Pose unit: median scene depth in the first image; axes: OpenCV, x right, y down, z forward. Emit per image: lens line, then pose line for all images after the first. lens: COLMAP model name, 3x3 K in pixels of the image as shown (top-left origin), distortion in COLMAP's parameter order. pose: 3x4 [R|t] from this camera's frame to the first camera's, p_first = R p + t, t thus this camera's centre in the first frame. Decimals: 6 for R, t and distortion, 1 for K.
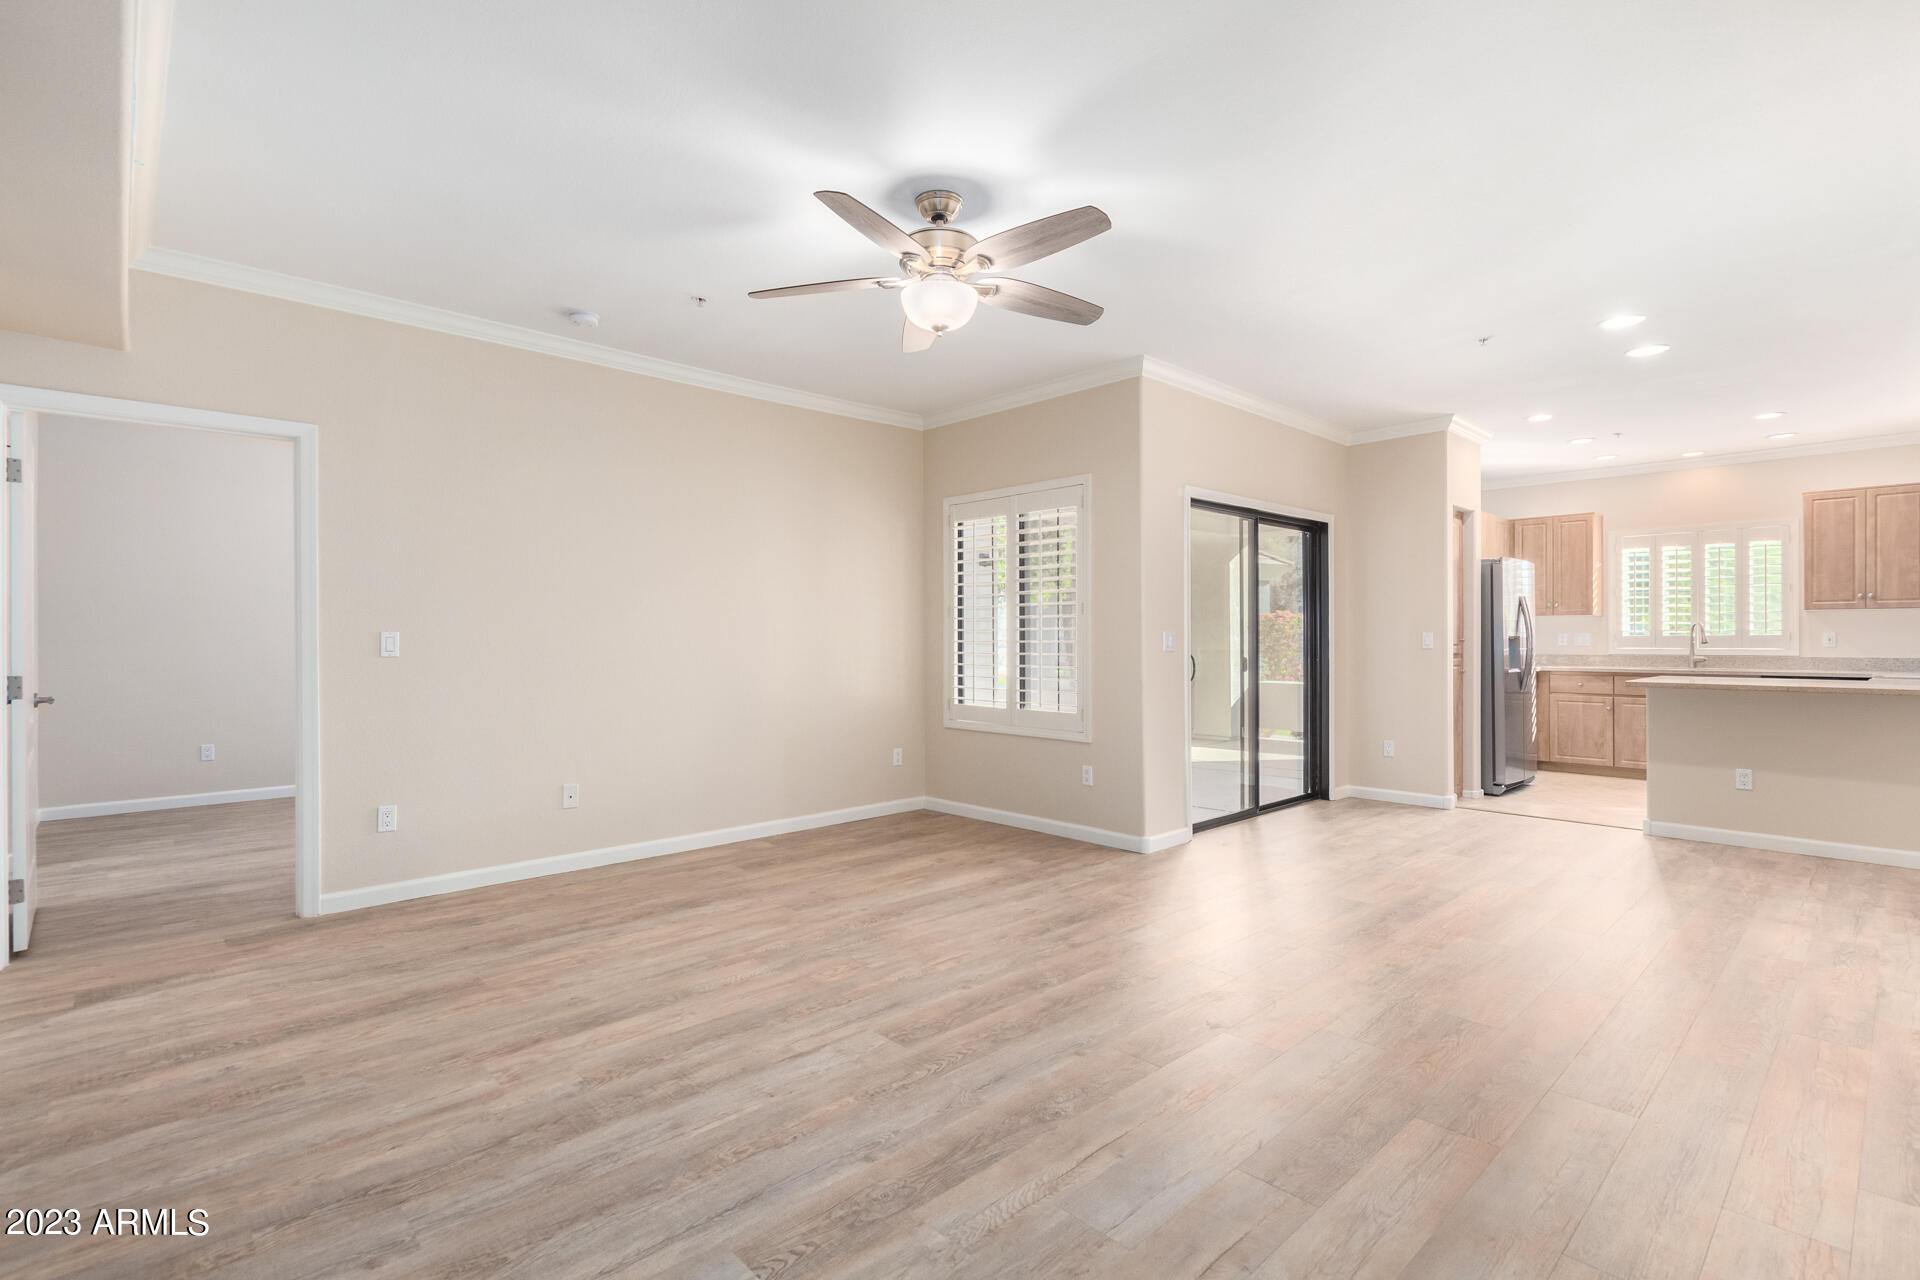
lens RADIAL K [[885.2, 0, 949.7], [0, 885.2, 634.5], [0, 0, 1]] dist [0.006316, -0.003731]
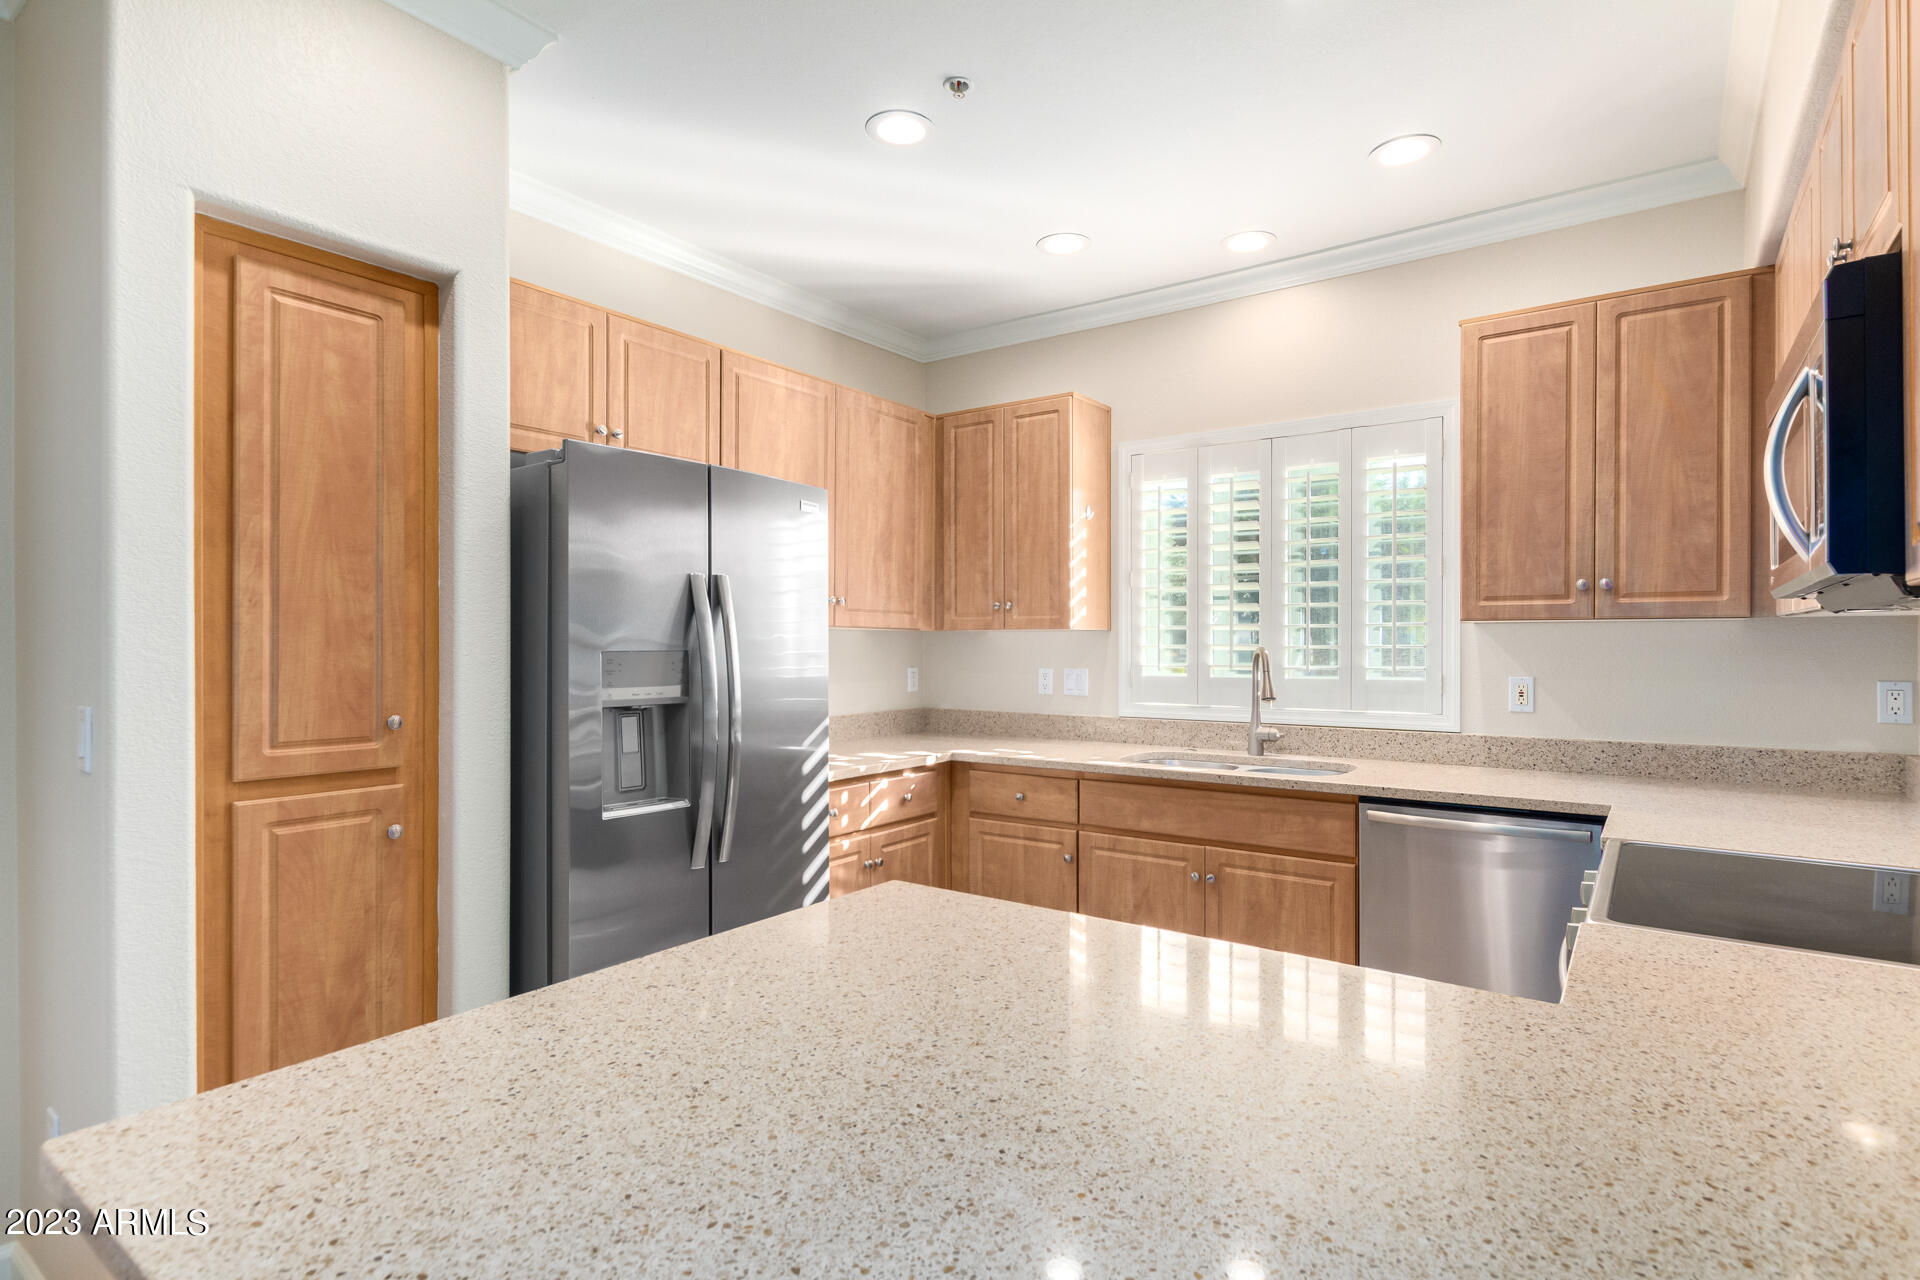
lens RADIAL K [[969.9, 0, 954.2], [0, 969.9, 643.5], [0, 0, 1]] dist [0.005665, -0.004691]
pose [[0.980136, 0.001011, 0.198325, 1.428416], [-0.001791, 0.999991, 0.003751, -0.041114], [-0.198319, -0.004031, 0.980129, 1.355196]]
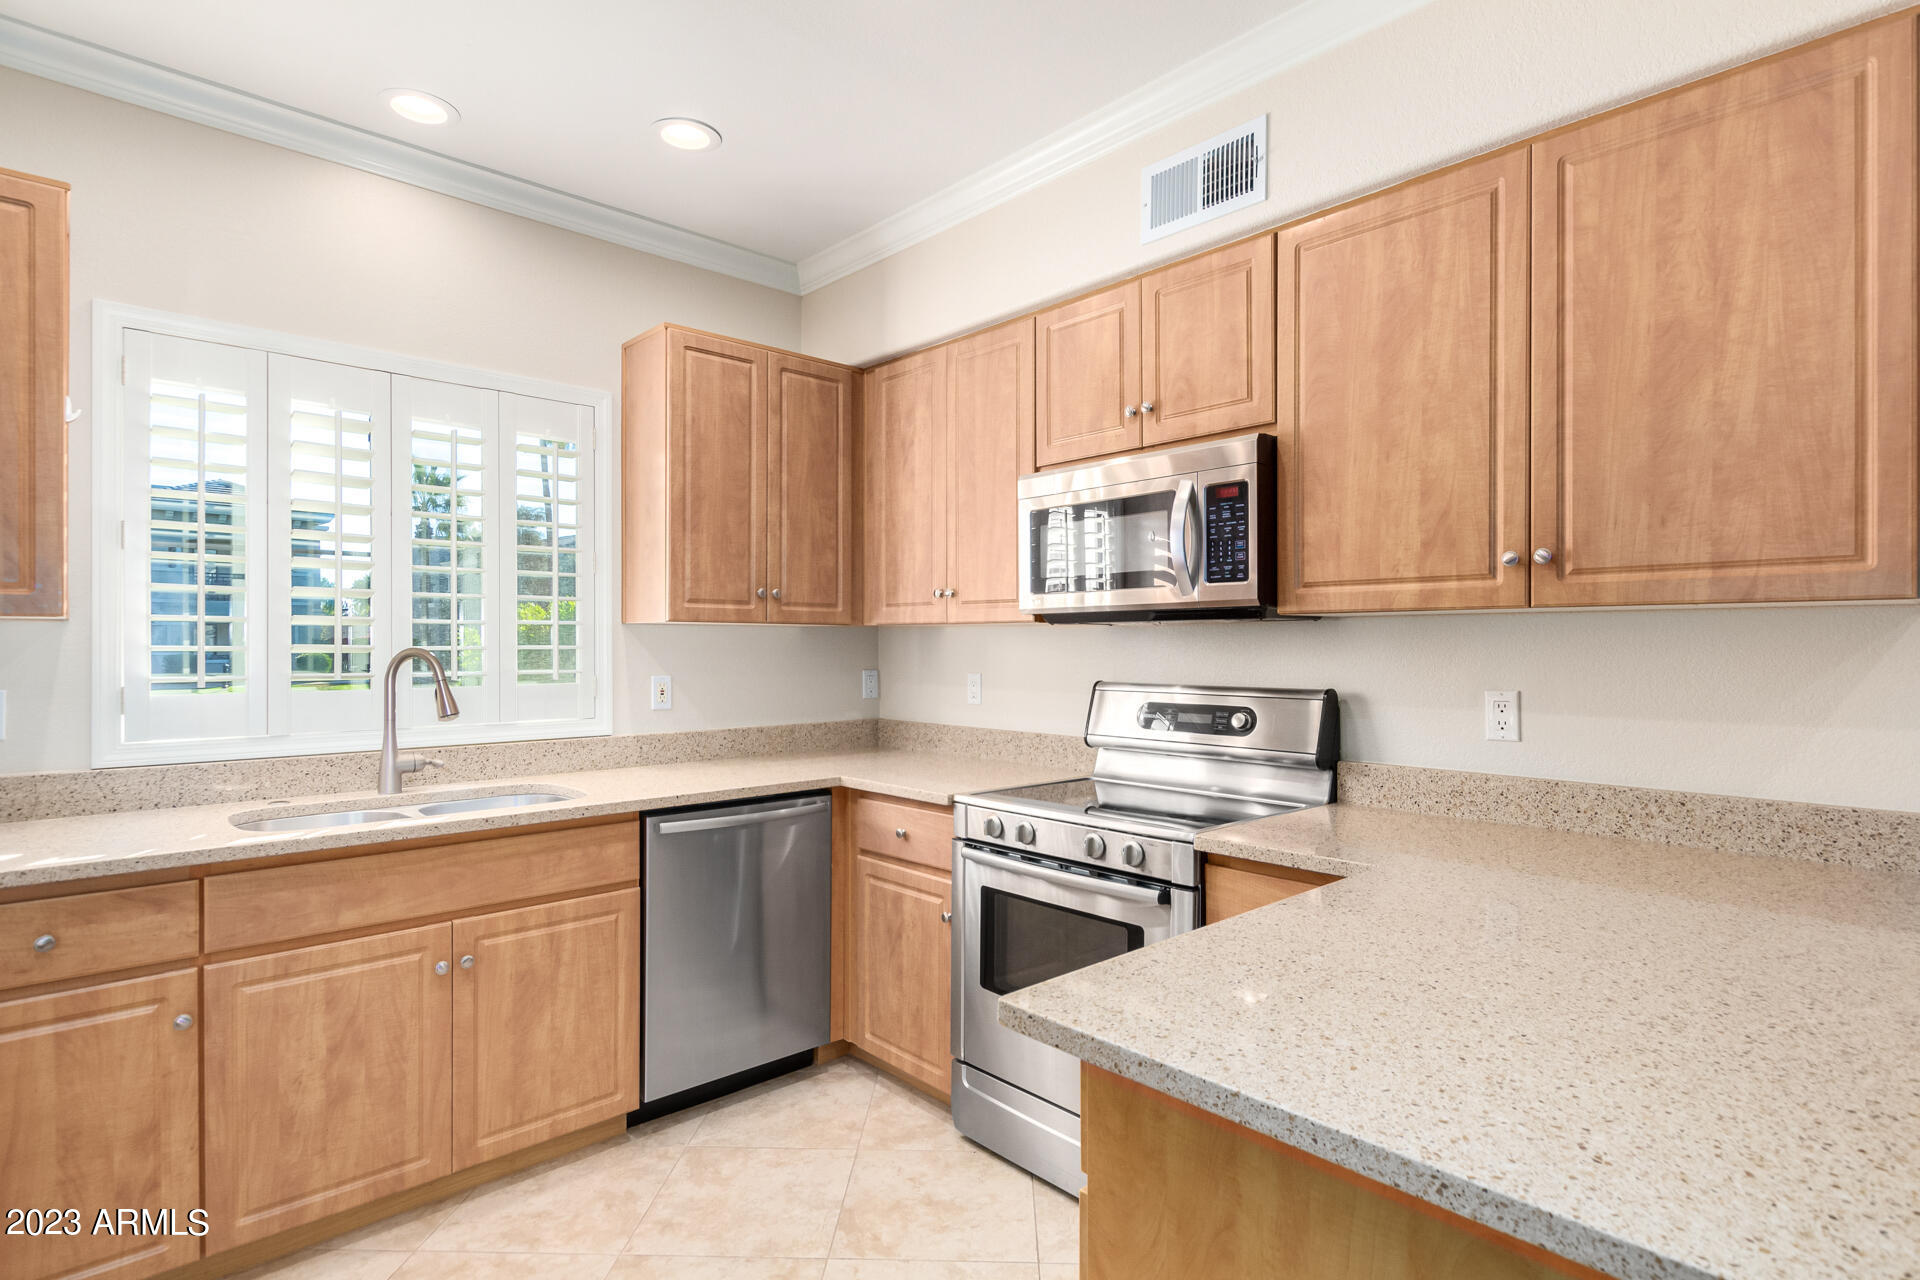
lens RADIAL K [[969.9, 0, 972.8], [0, 969.9, 646.0], [0, 0, 1]] dist [0.005665, -0.004691]
pose [[-0.010511, 0.000162, 0.999945, 1.153679], [-0.005208, 0.999986, -0.000217, -0.037872], [-0.999931, -0.005210, -0.010510, 1.885282]]
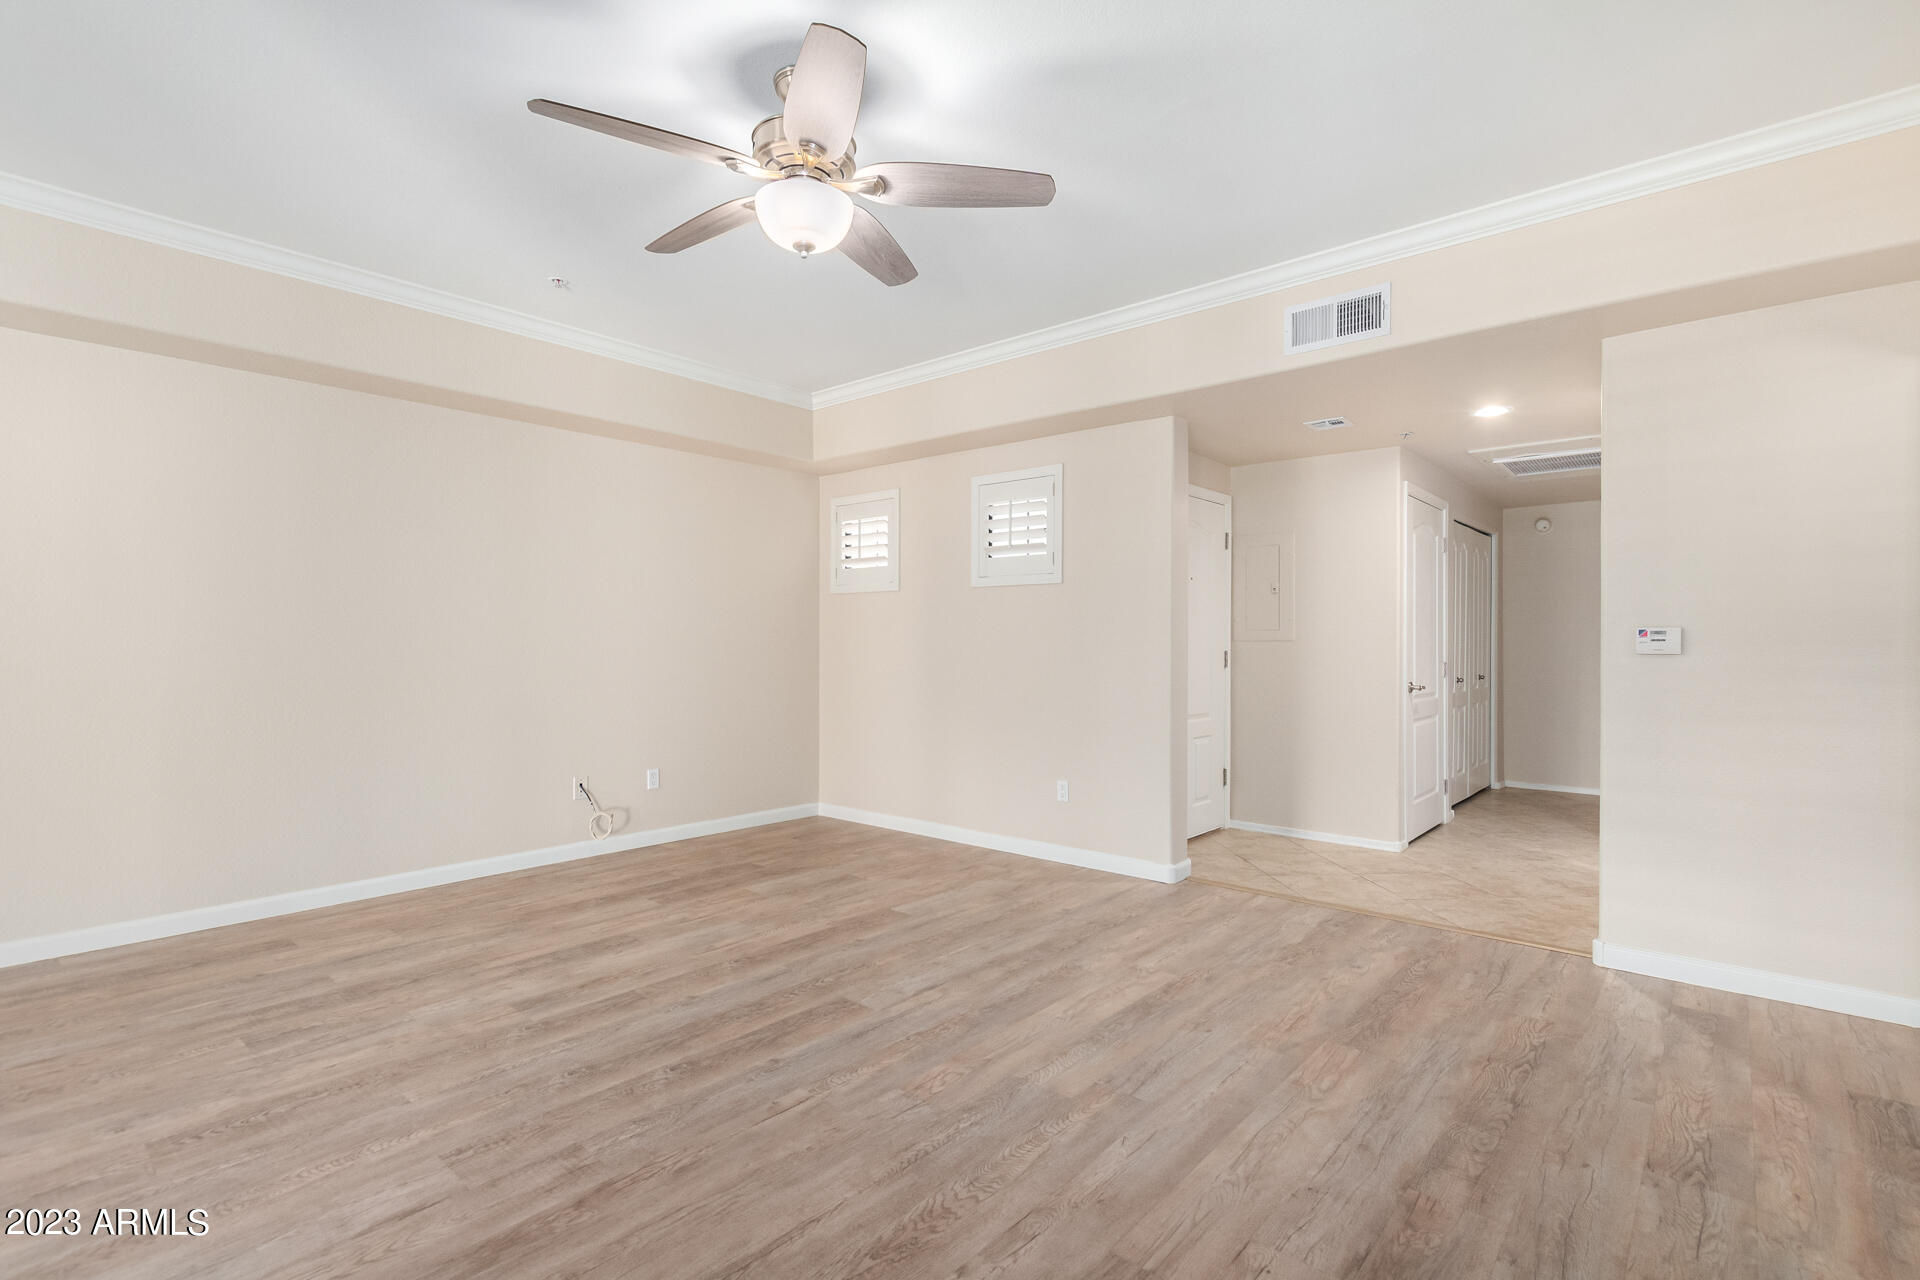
lens RADIAL K [[885.2, 0, 960.9], [0, 885.2, 643.1], [0, 0, 1]] dist [0.006316, -0.003731]
pose [[-0.993303, 0.000182, -0.115541, -0.057056], [0.000846, 0.999983, -0.005698, 0.010668], [0.115538, -0.005757, -0.993286, 1.770319]]
